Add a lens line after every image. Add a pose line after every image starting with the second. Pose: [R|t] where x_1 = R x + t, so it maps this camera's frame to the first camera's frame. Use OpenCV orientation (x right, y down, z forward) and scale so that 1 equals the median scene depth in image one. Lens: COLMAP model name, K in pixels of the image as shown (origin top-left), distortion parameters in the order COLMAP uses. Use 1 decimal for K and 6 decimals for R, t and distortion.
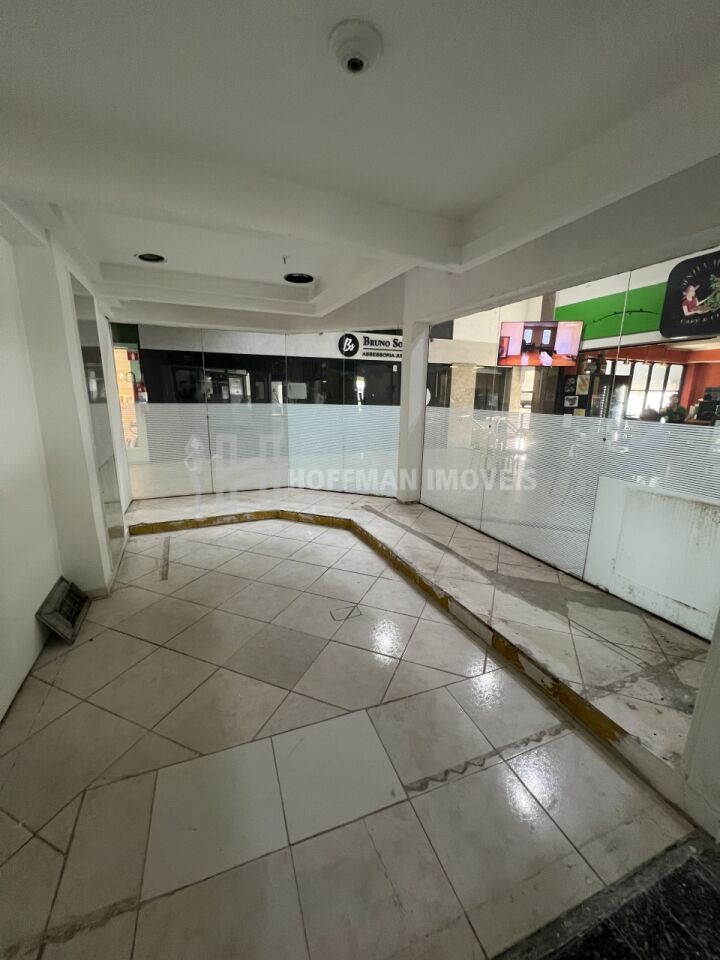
lens RADIAL K [[383.2, 0, 359.6], [0, 383.2, 485.0], [0, 0, 1]] dist [-0.000122, -0.000143]
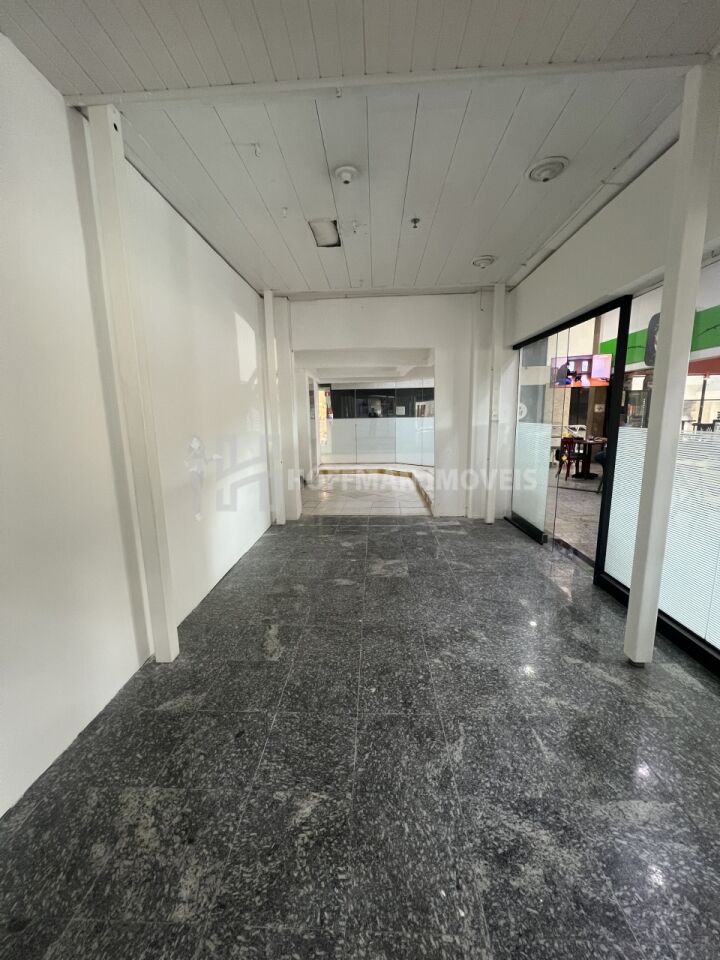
lens RADIAL K [[383.2, 0, 358.4], [0, 383.2, 480.2], [0, 0, 1]] dist [-0.000122, -0.000143]
pose [[0.901324, 0.046550, -0.430637, 0.735709], [-0.070224, 0.996759, -0.039233, 0.283744], [0.427415, 0.065602, 0.901672, -1.181337]]
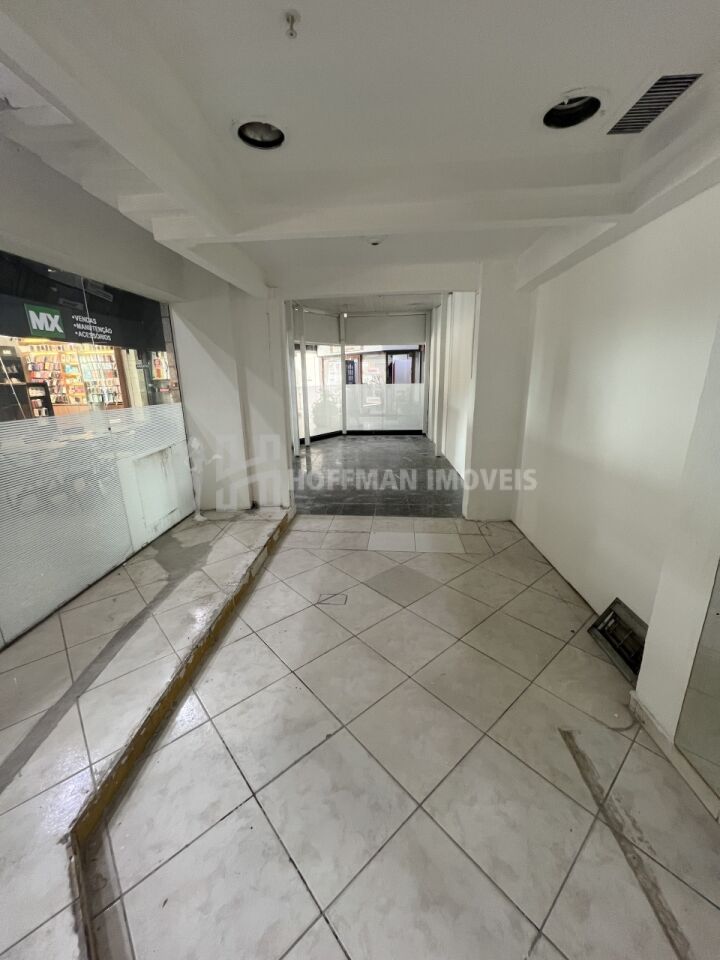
lens RADIAL K [[383.2, 0, 360.7], [0, 383.2, 477.9], [0, 0, 1]] dist [-0.000122, -0.000143]
pose [[-0.896066, -0.111848, 0.429599, -0.387214], [0.106625, 0.885182, 0.452862, -0.318266], [-0.430925, 0.451601, -0.781256, 1.224640]]
